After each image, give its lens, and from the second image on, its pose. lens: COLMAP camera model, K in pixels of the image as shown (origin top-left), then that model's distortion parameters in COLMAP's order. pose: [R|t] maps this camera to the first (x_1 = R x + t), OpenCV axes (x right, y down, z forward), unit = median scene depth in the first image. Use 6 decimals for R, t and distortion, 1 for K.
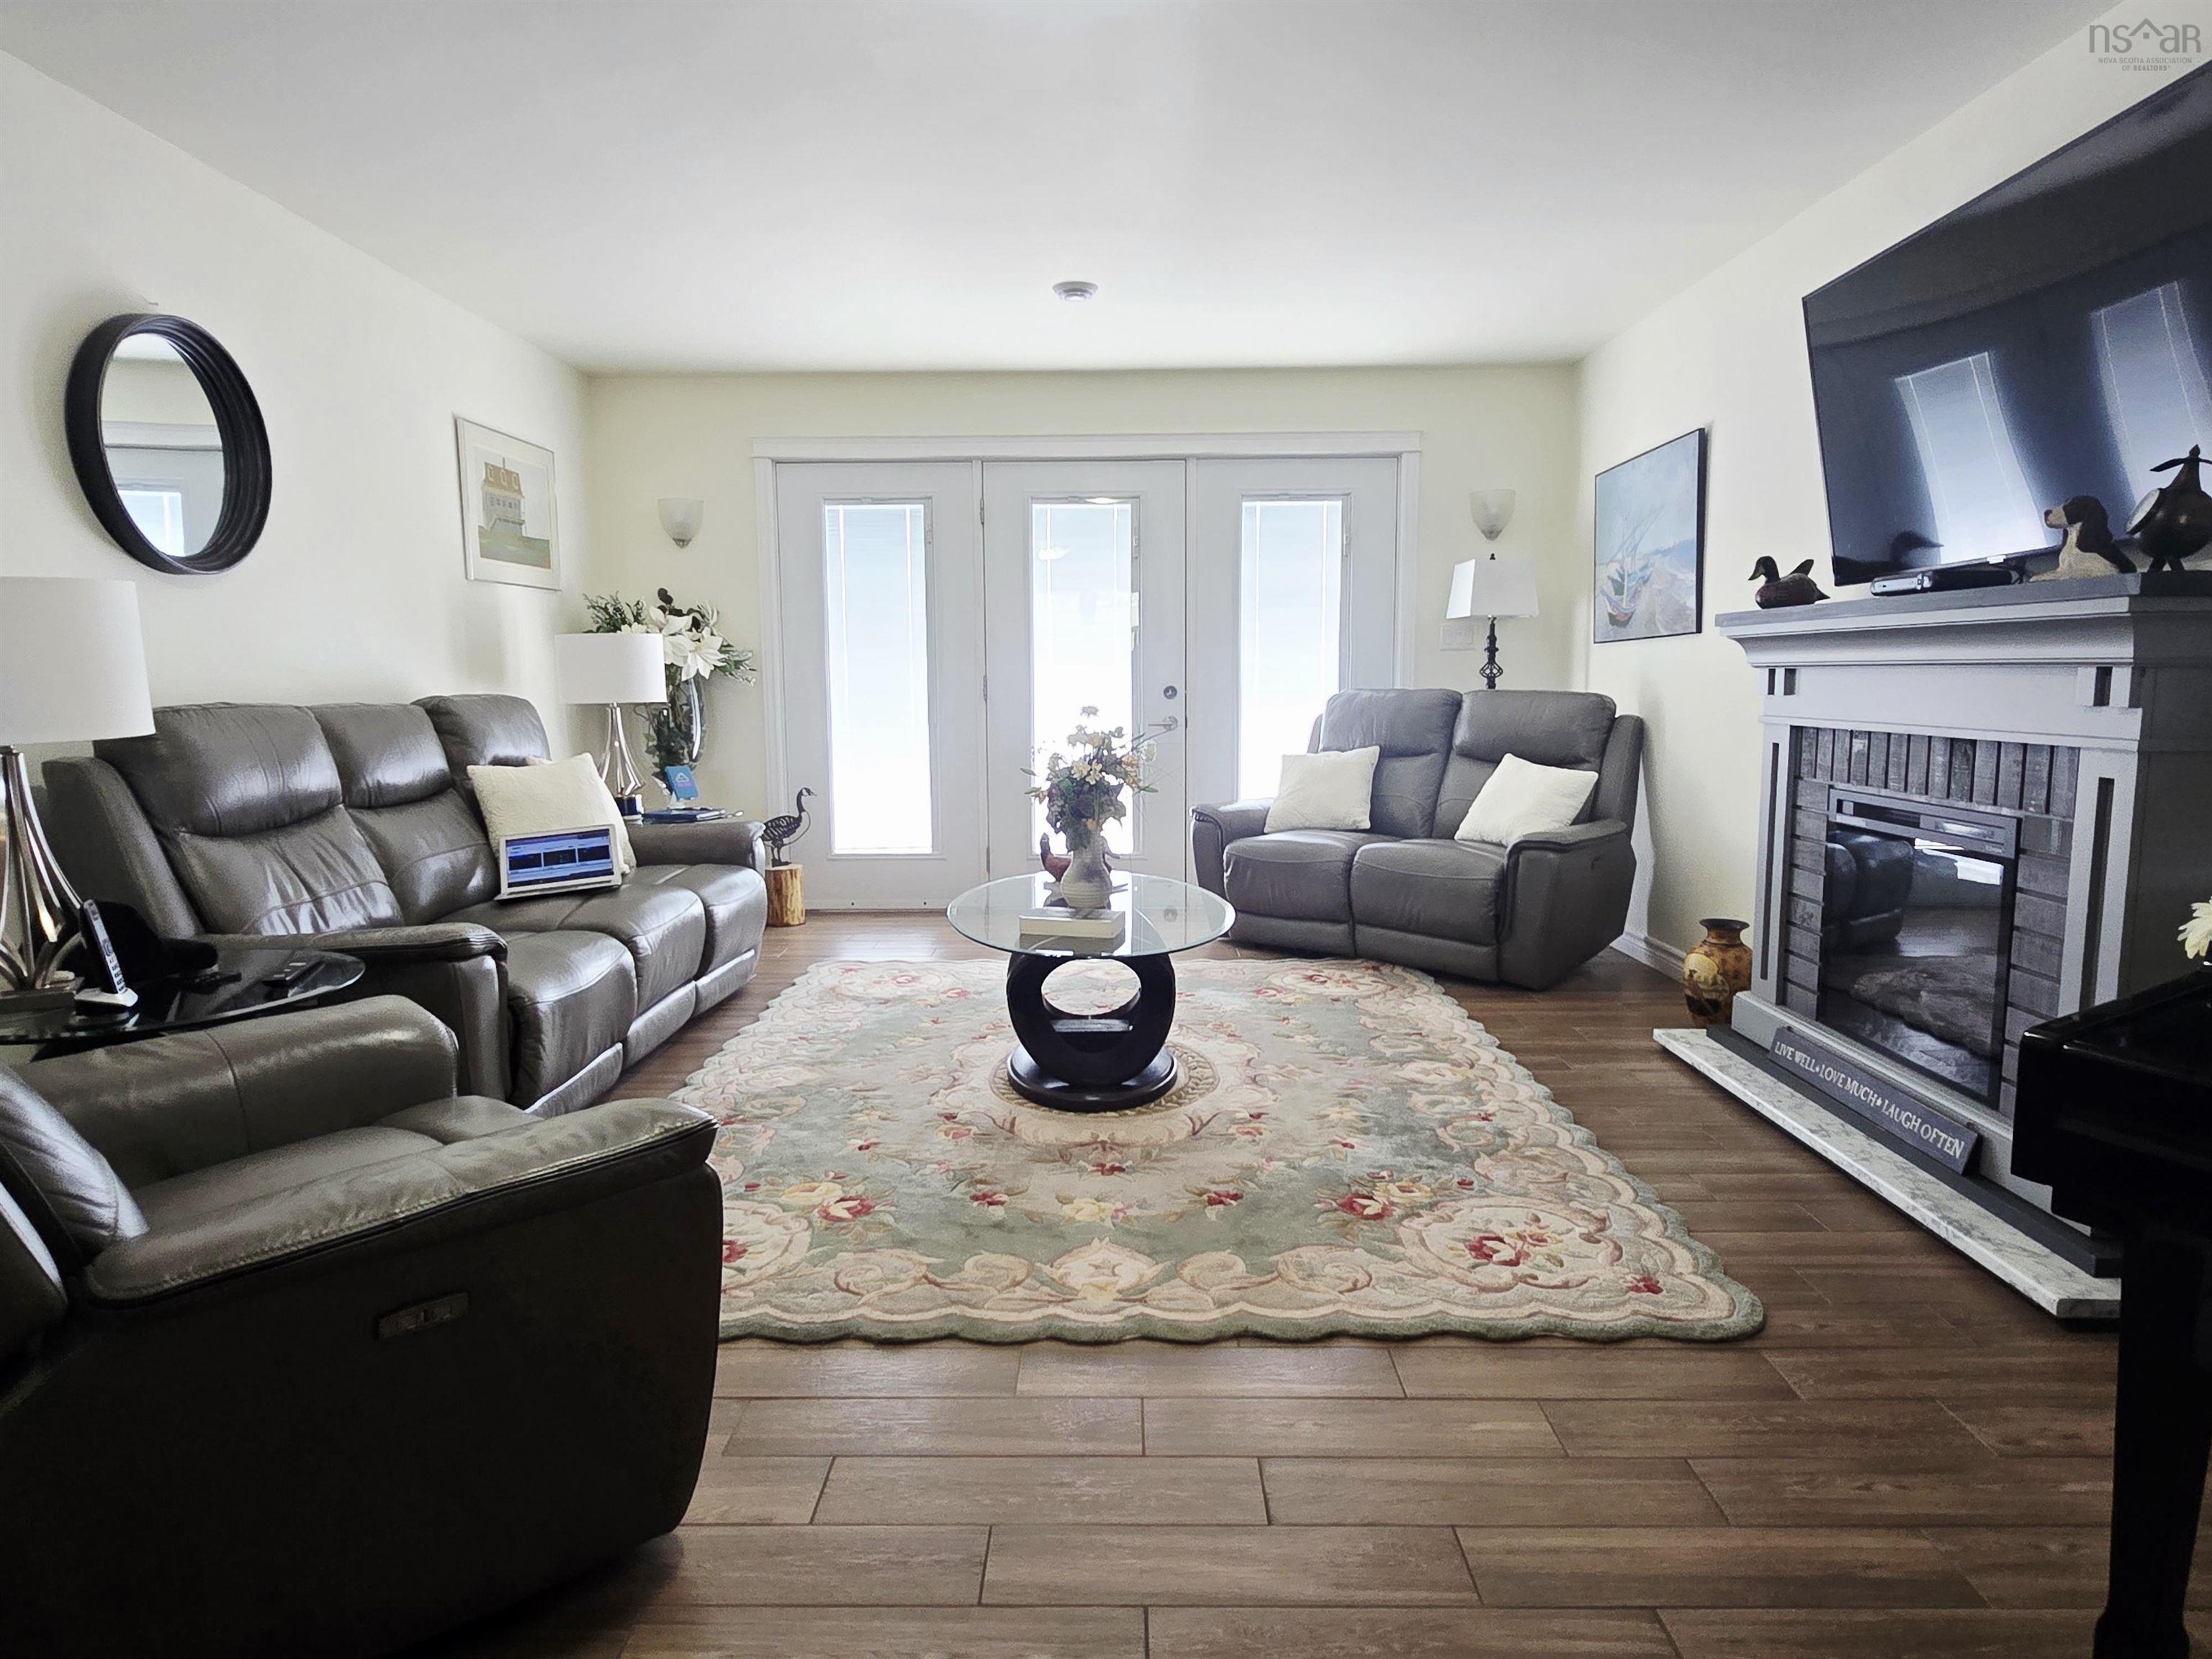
lens RADIAL K [[1327.1, 0, 1106.0], [0, 1327.1, 829.5], [0, 0, 1]] dist [0.000148, -0.001312]
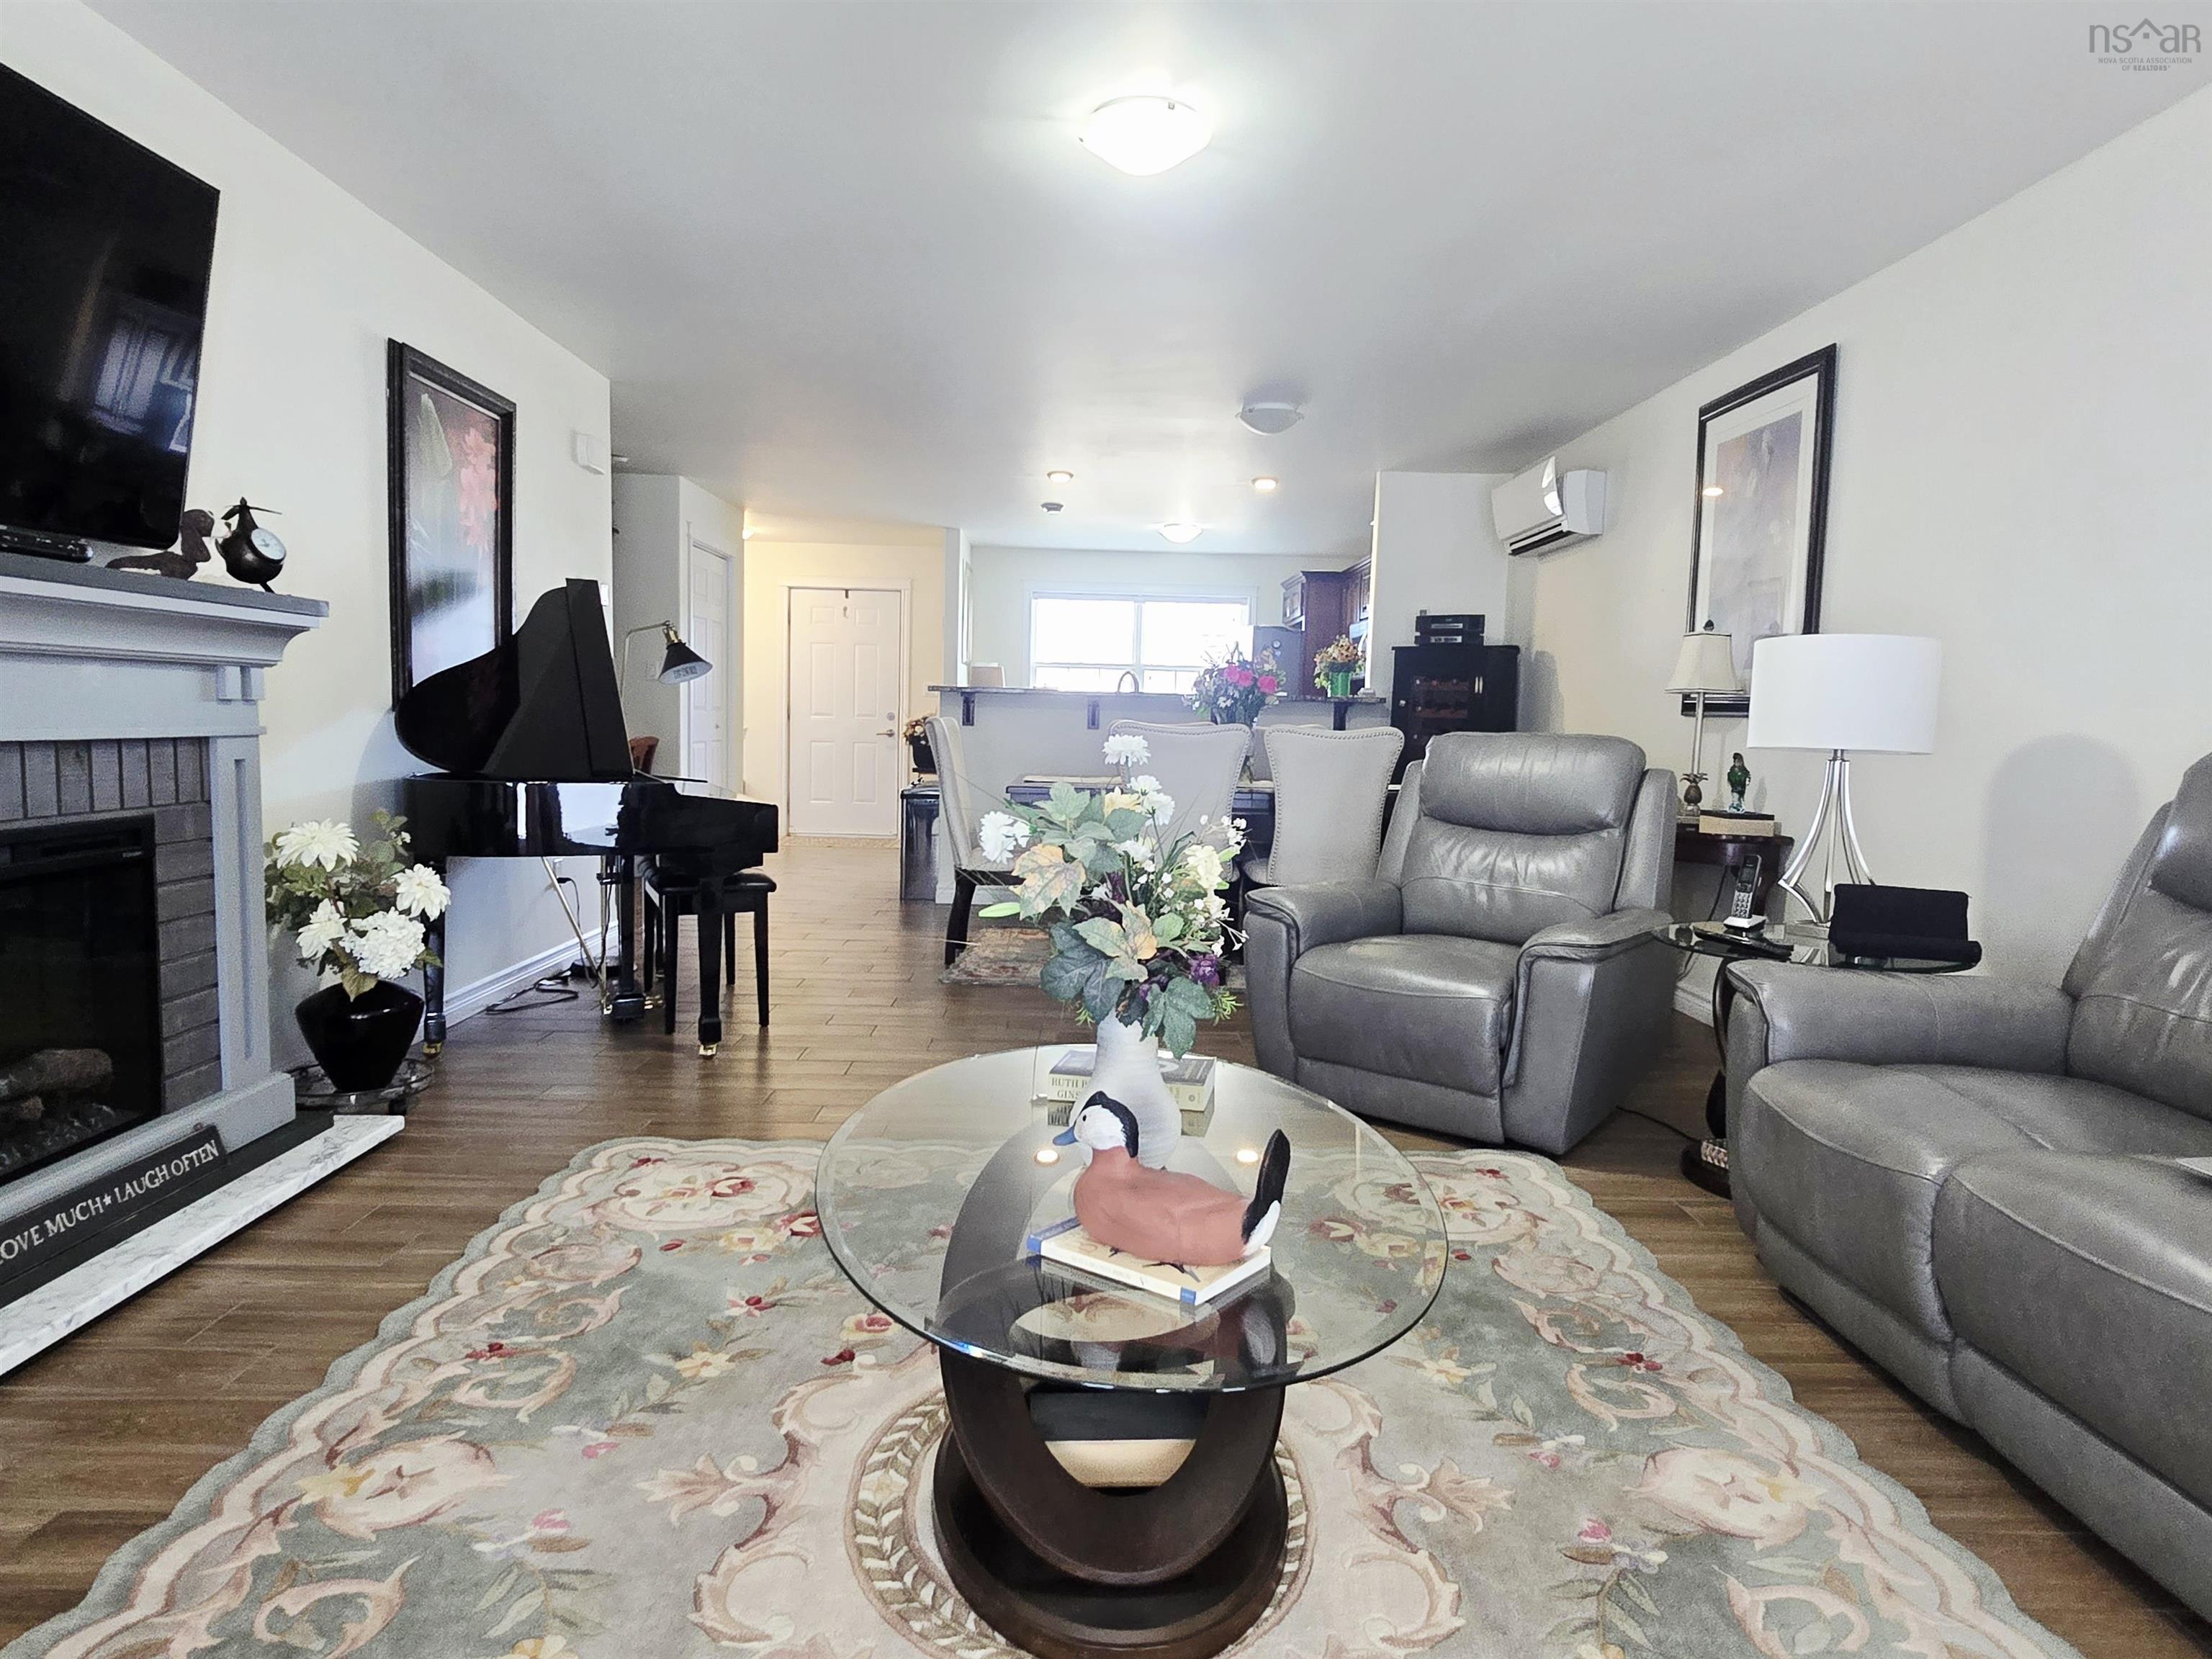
lens RADIAL K [[1327.1, 0, 1106.0], [0, 1327.1, 829.5], [0, 0, 1]] dist [0.000148, -0.001312]
pose [[-0.999413, -0.015399, -0.030602, 0.009131], [-0.021378, 0.978344, 0.205878, -0.180084], [0.026769, 0.206411, -0.978099, 1.658413]]
